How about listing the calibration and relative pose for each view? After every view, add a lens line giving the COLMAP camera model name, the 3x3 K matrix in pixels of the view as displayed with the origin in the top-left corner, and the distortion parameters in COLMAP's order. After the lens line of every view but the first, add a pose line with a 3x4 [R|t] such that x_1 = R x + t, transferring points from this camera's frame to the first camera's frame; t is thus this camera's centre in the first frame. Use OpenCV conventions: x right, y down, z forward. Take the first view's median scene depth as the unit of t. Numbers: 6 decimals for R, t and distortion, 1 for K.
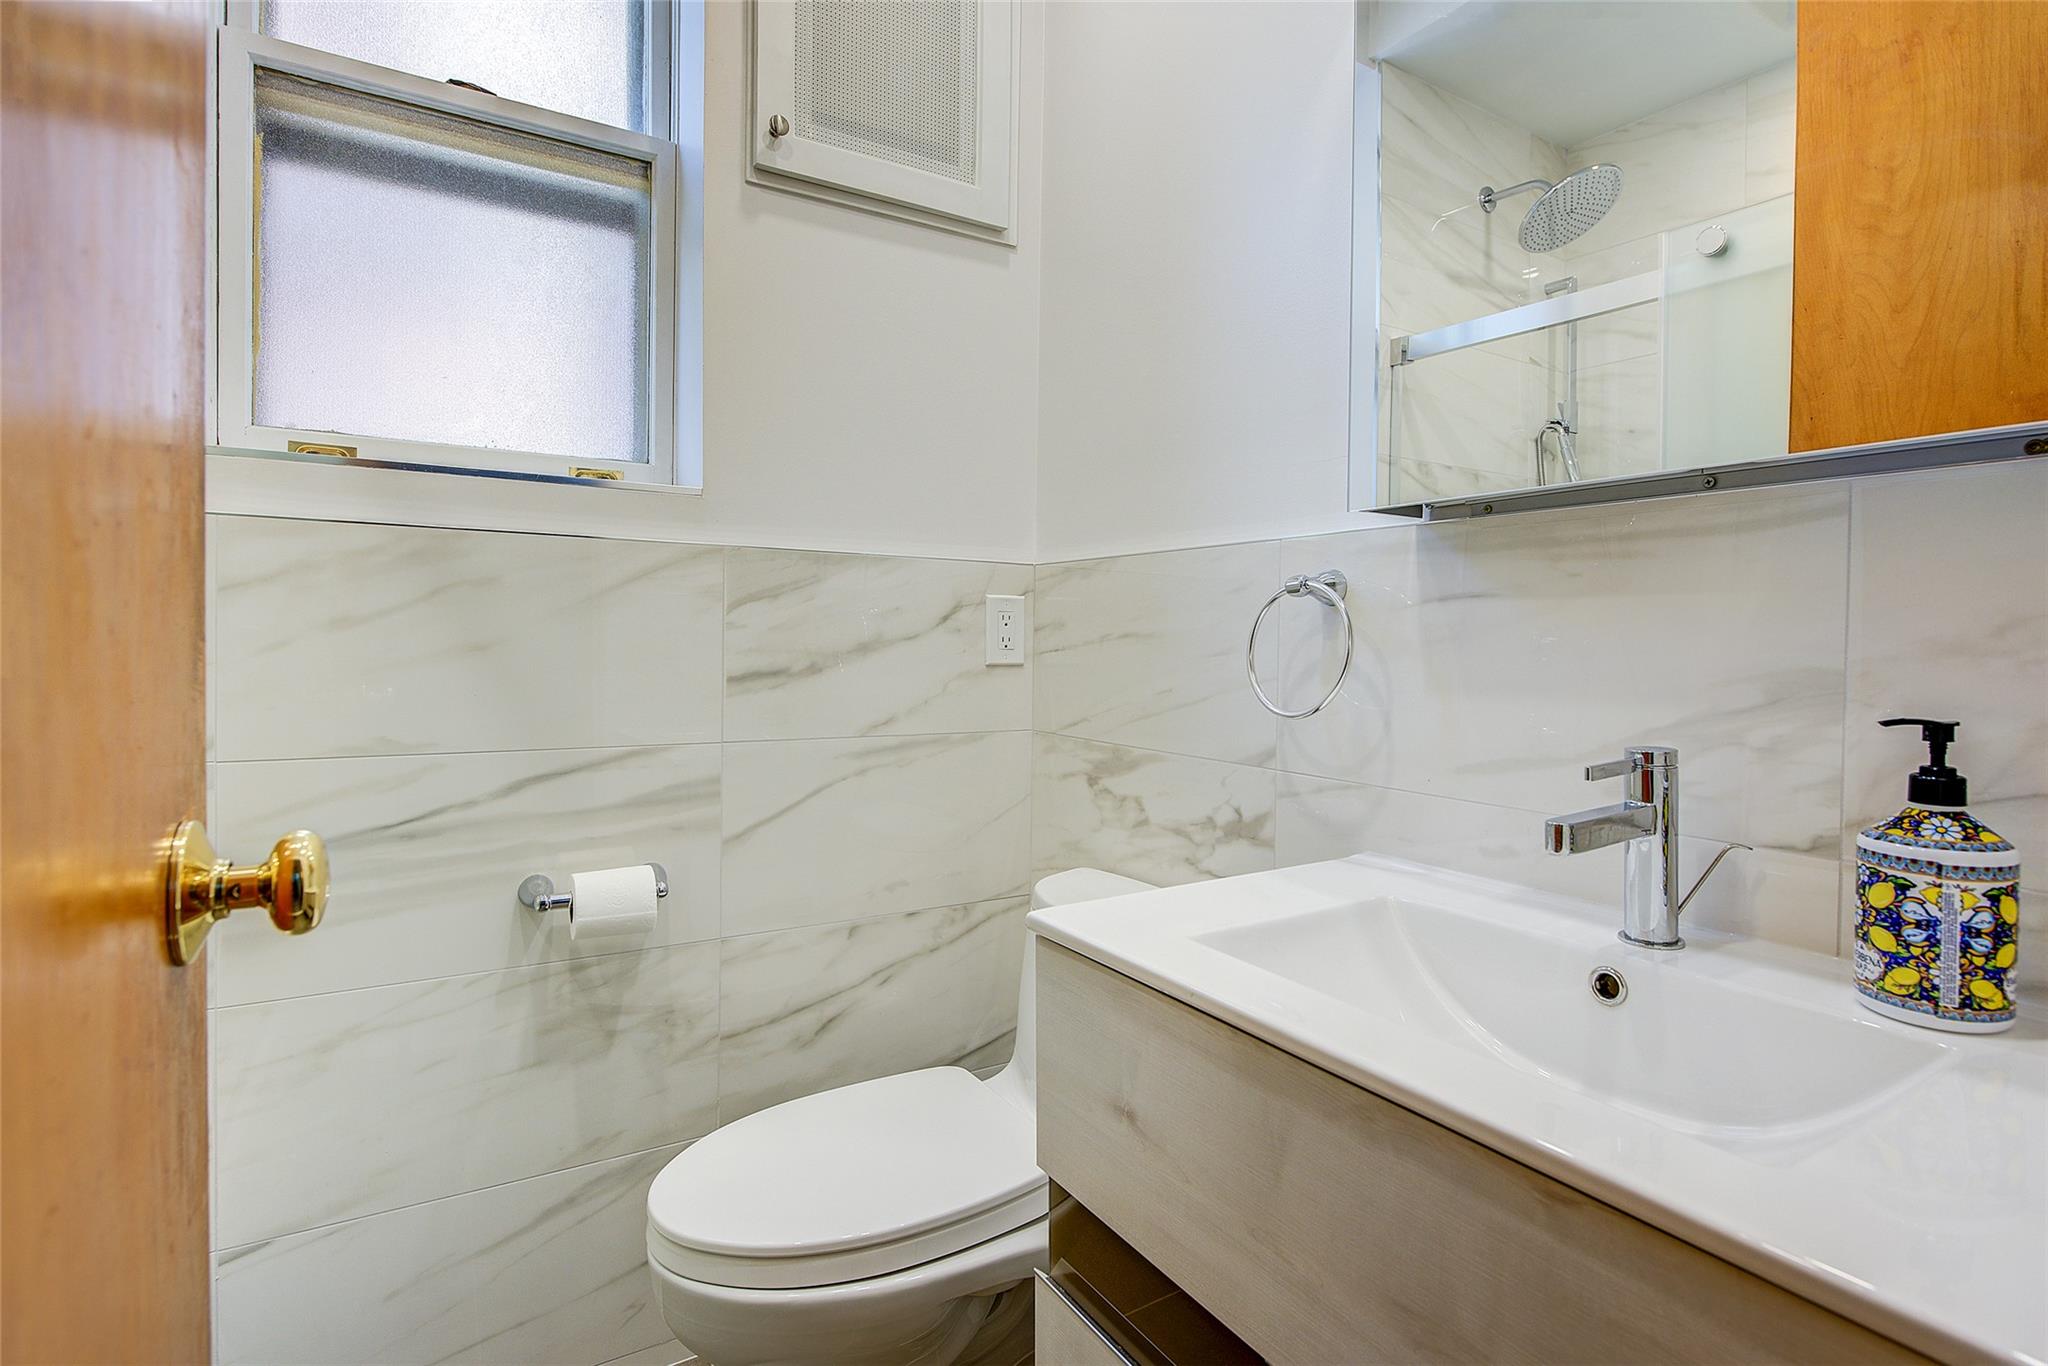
lens RADIAL K [[1009.5, 0, 1025.0], [0, 1009.5, 665.6], [0, 0, 1]] dist [0.001048, -0.000610]
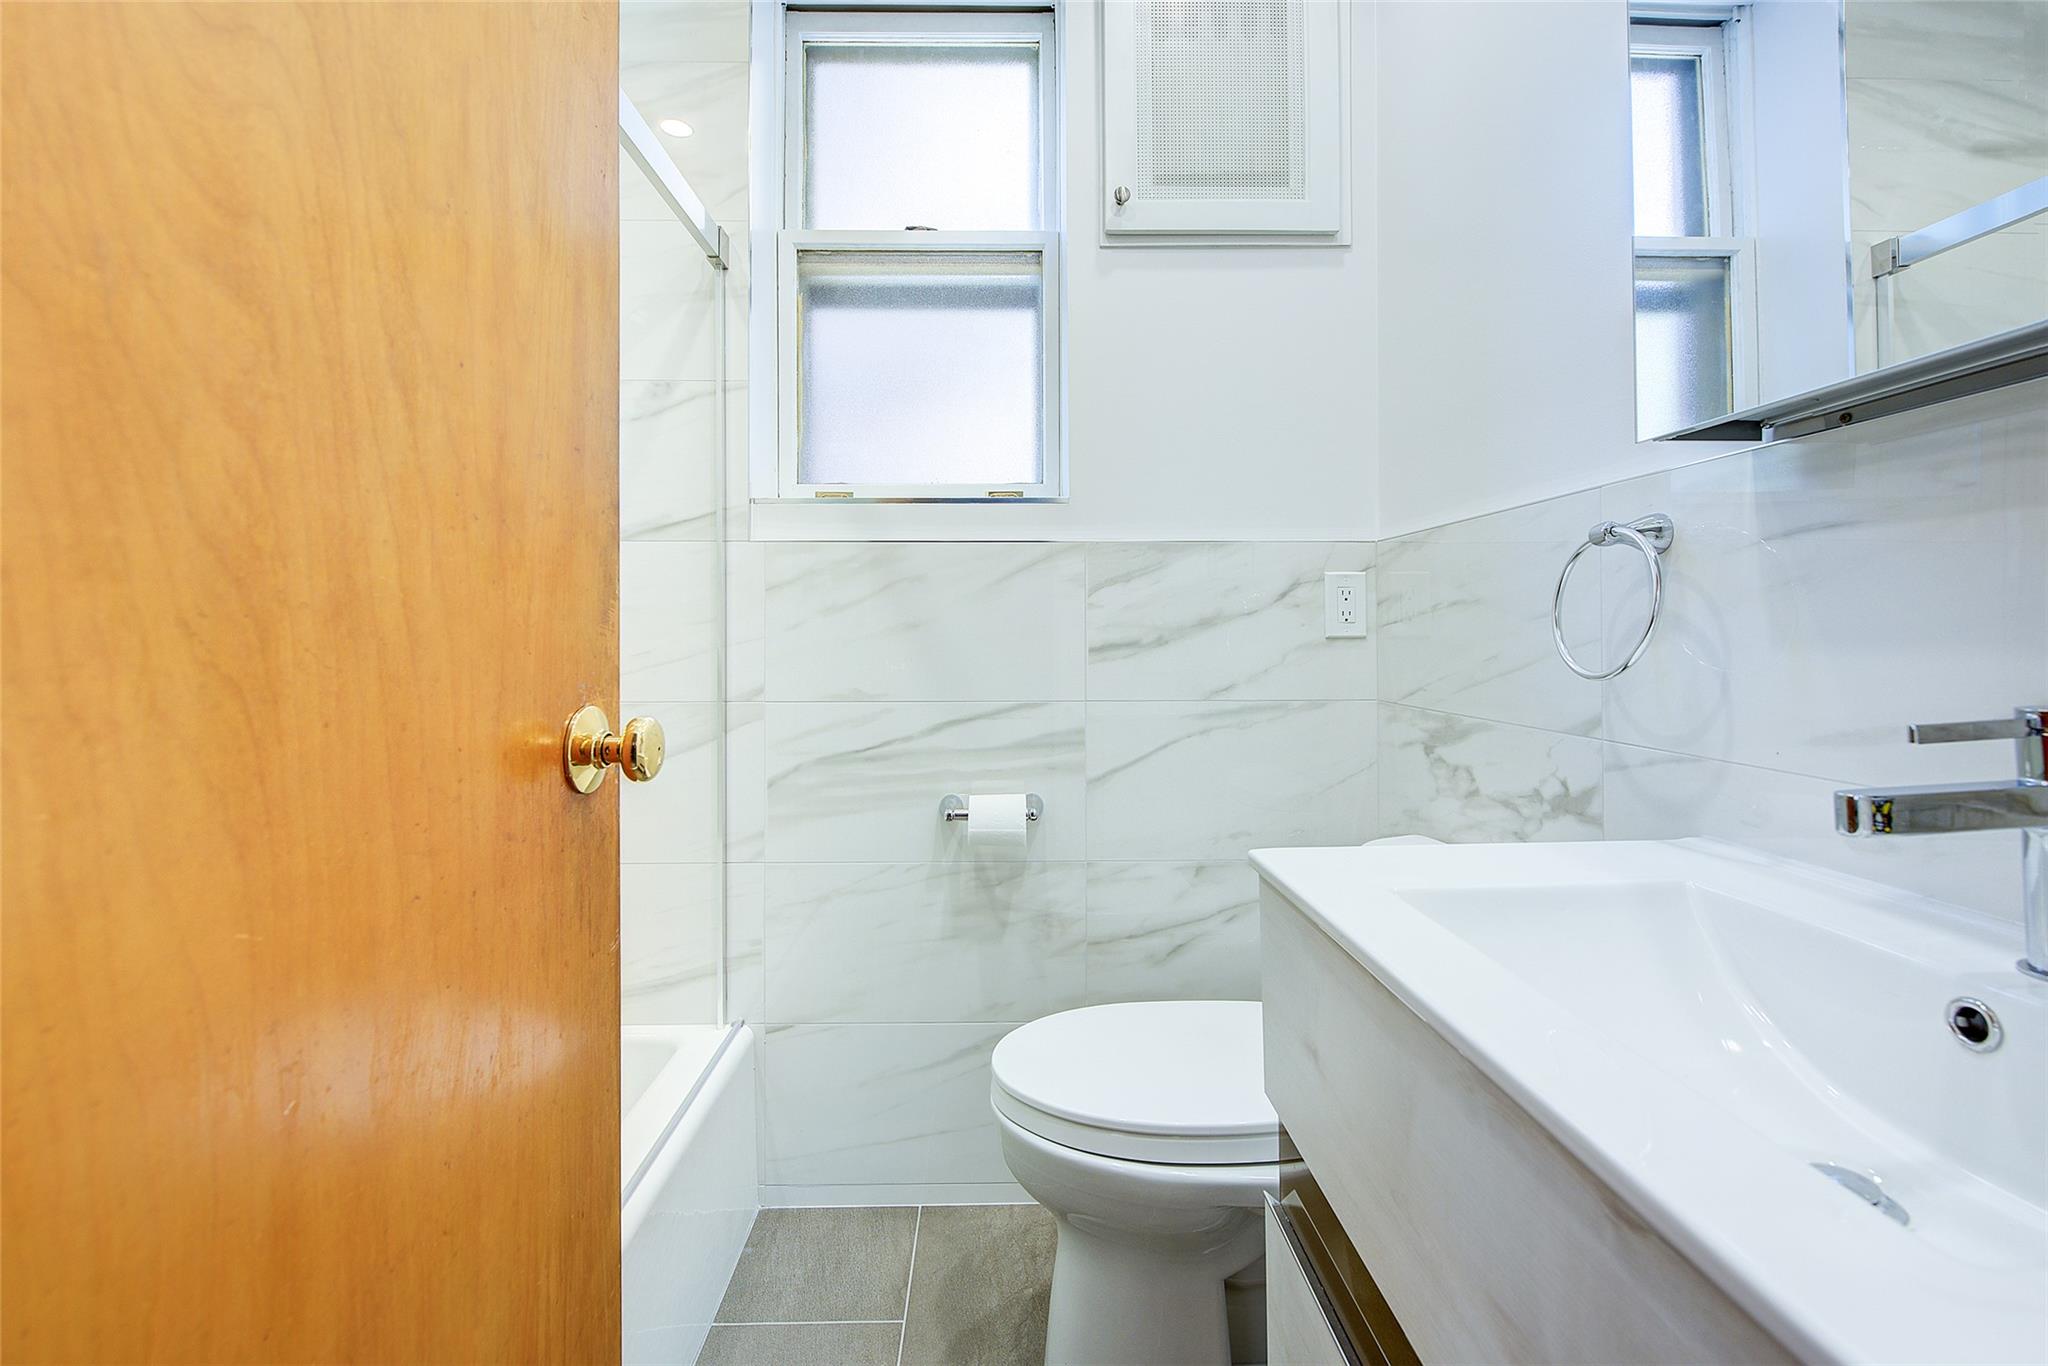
lens RADIAL K [[862.1, 0, 1014.4], [0, 862.1, 635.9], [0, 0, 1]] dist [0.004230, -0.002341]
pose [[0.859798, -0.015305, -0.510404, 0.172301], [0.000768, 0.999588, -0.028680, 0.028274], [0.510633, 0.024267, 0.859456, 0.051173]]
